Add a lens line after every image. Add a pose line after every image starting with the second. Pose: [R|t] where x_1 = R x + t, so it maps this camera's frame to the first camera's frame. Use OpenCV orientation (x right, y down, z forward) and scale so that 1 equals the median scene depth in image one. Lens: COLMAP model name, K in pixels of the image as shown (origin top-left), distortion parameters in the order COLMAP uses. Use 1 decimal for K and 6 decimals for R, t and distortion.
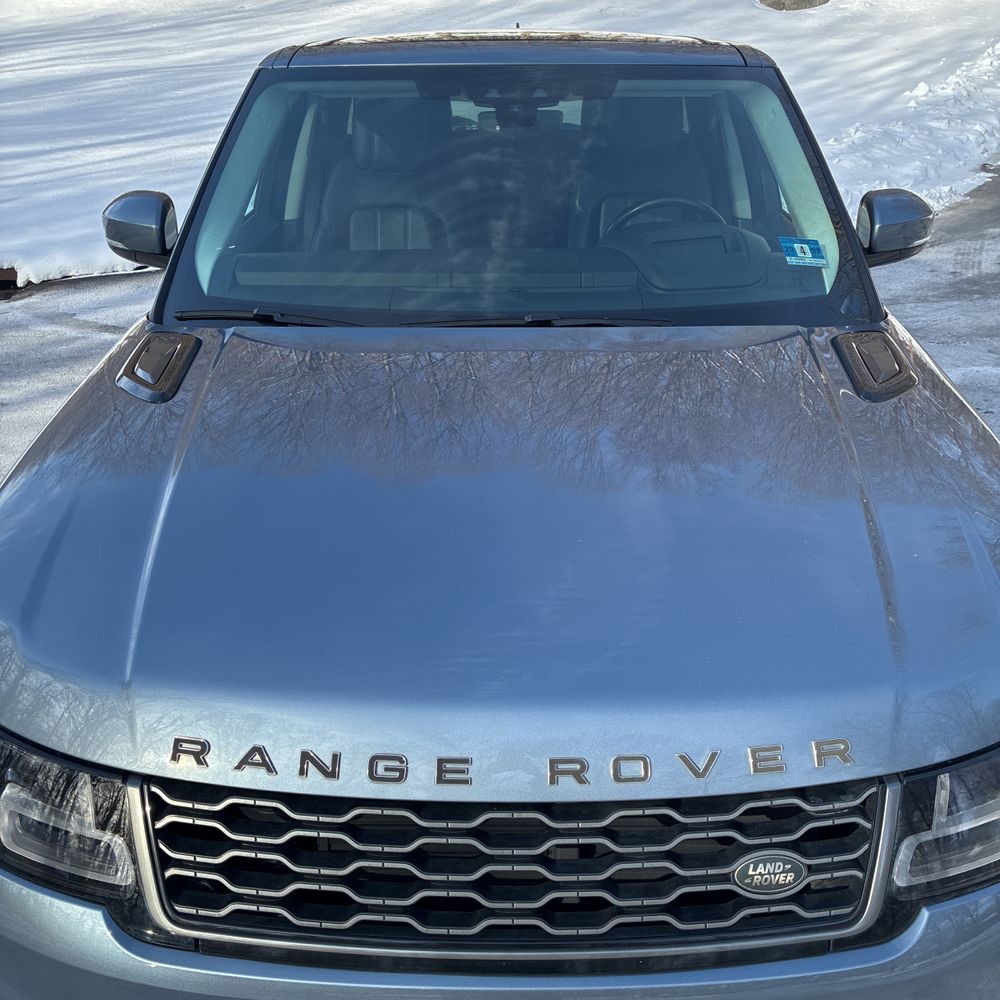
lens RADIAL K [[990.4, 0, 490.4], [0, 990.4, 487.8], [0, 0, 1]] dist [0.019236, 0.001415]
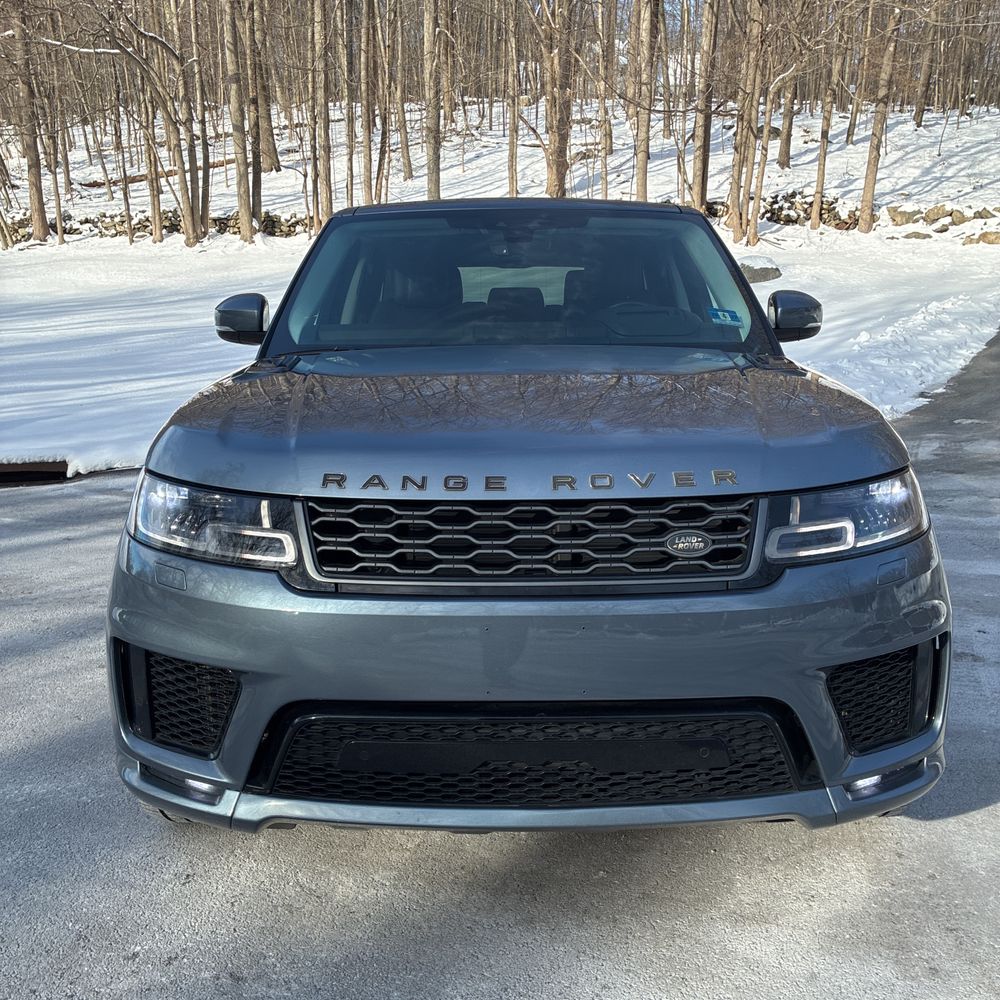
lens RADIAL K [[969.4, 0, 478.9], [0, 969.4, 500.5], [0, 0, 1]] dist [0.026329, 0.003690]
pose [[0.999998, 0.001760, -0.000824, -0.008193], [-0.001903, 0.972283, -0.233798, 0.089509], [0.000390, 0.233799, 0.972285, -0.073177]]
